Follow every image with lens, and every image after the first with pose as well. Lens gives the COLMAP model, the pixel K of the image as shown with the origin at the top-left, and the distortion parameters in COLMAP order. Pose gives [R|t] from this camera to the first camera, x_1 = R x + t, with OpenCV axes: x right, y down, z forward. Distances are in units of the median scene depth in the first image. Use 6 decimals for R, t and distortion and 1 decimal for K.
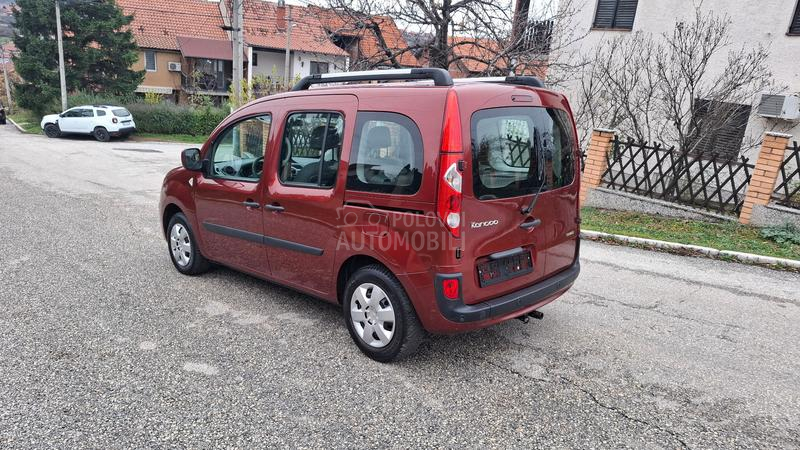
lens RADIAL K [[548.1, 0, 395.8], [0, 548.1, 222.9], [0, 0, 1]] dist [0.089083, -0.111480]
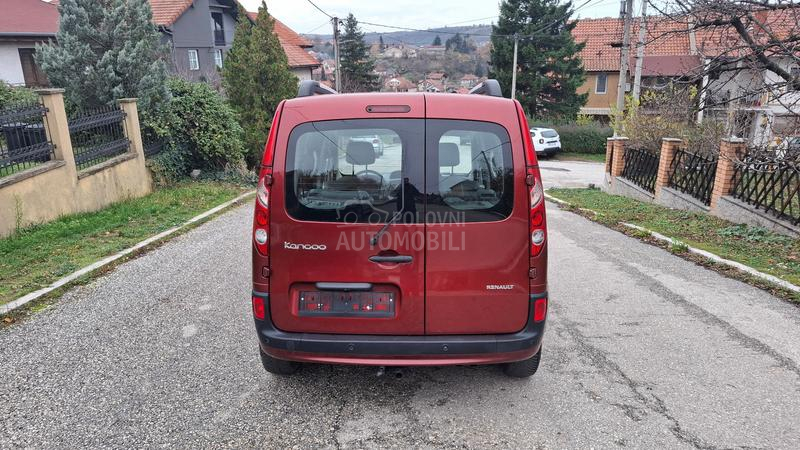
lens RADIAL K [[550.8, 0, 400.0], [0, 550.8, 225.0], [0, 0, 1]] dist [0.078724, -0.096837]
pose [[0.683011, 0.110942, -0.721934, 0.521447], [-0.134963, 0.990547, 0.024534, -0.043714], [0.717831, 0.080678, 0.691527, 0.270690]]
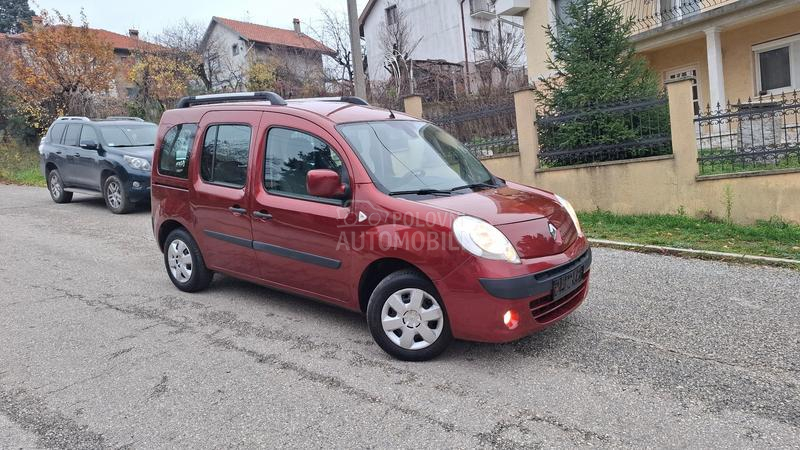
lens RADIAL K [[551.0, 0, 405.5], [0, 551.0, 224.9], [0, 0, 1]] dist [0.082572, -0.106656]
pose [[-0.994522, 0.017695, -0.103019, -0.095737], [-0.020596, 0.933071, 0.359102, -0.330433], [0.102478, 0.359257, -0.927595, 1.695813]]
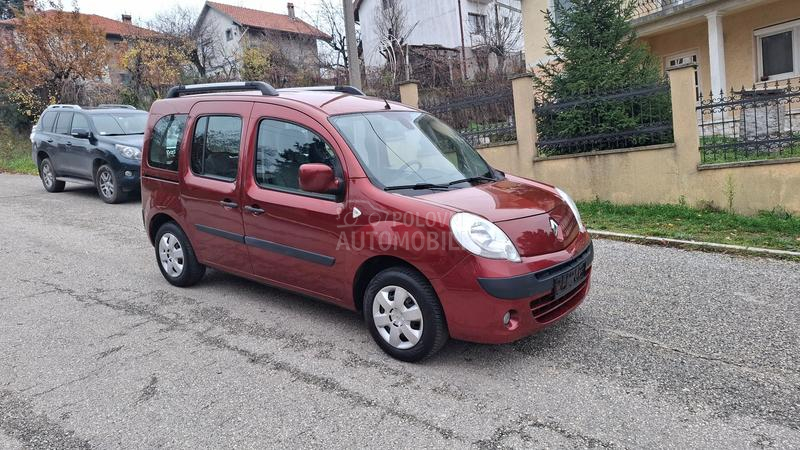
lens RADIAL K [[550.8, 0, 400.0], [0, 550.8, 225.0], [0, 0, 1]] dist [0.078724, -0.096837]
pose [[-0.994729, 0.021867, -0.100180, -0.097856], [-0.018241, 0.923676, 0.382741, -0.332920], [0.100903, 0.382551, -0.918408, 1.670568]]
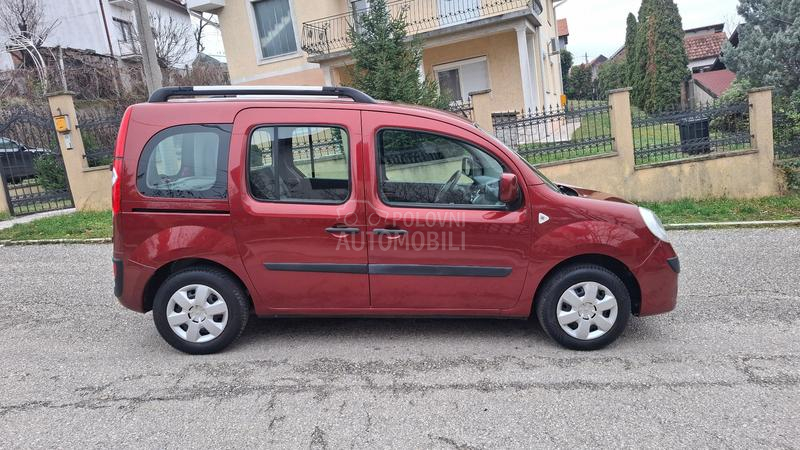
lens RADIAL K [[550.8, 0, 400.0], [0, 550.8, 225.0], [0, 0, 1]] dist [0.078724, -0.096837]
pose [[-0.711941, 0.116788, -0.692460, 0.458103], [-0.136043, 0.944455, 0.299159, -0.268141], [0.688936, 0.307188, -0.656508, 1.395228]]
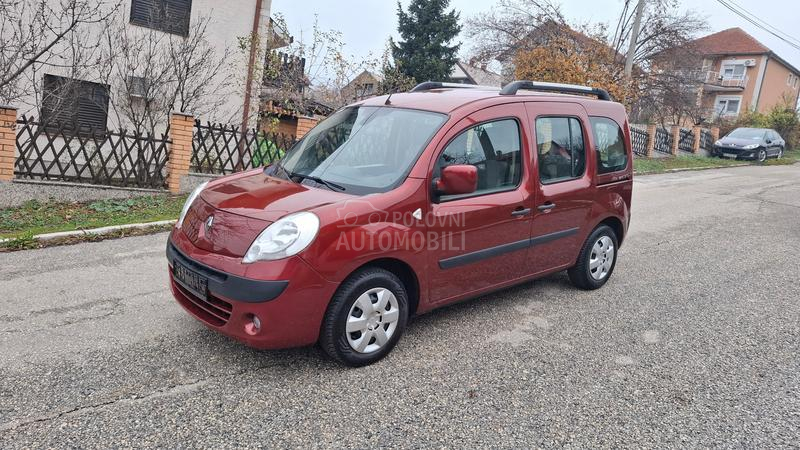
lens RADIAL K [[550.8, 0, 400.0], [0, 550.8, 225.0], [0, 0, 1]] dist [0.078724, -0.096837]
pose [[0.087763, -0.213186, 0.973062, -0.915755], [0.153302, 0.968085, 0.198269, -0.176061], [-0.984274, 0.131772, 0.117644, 0.820010]]
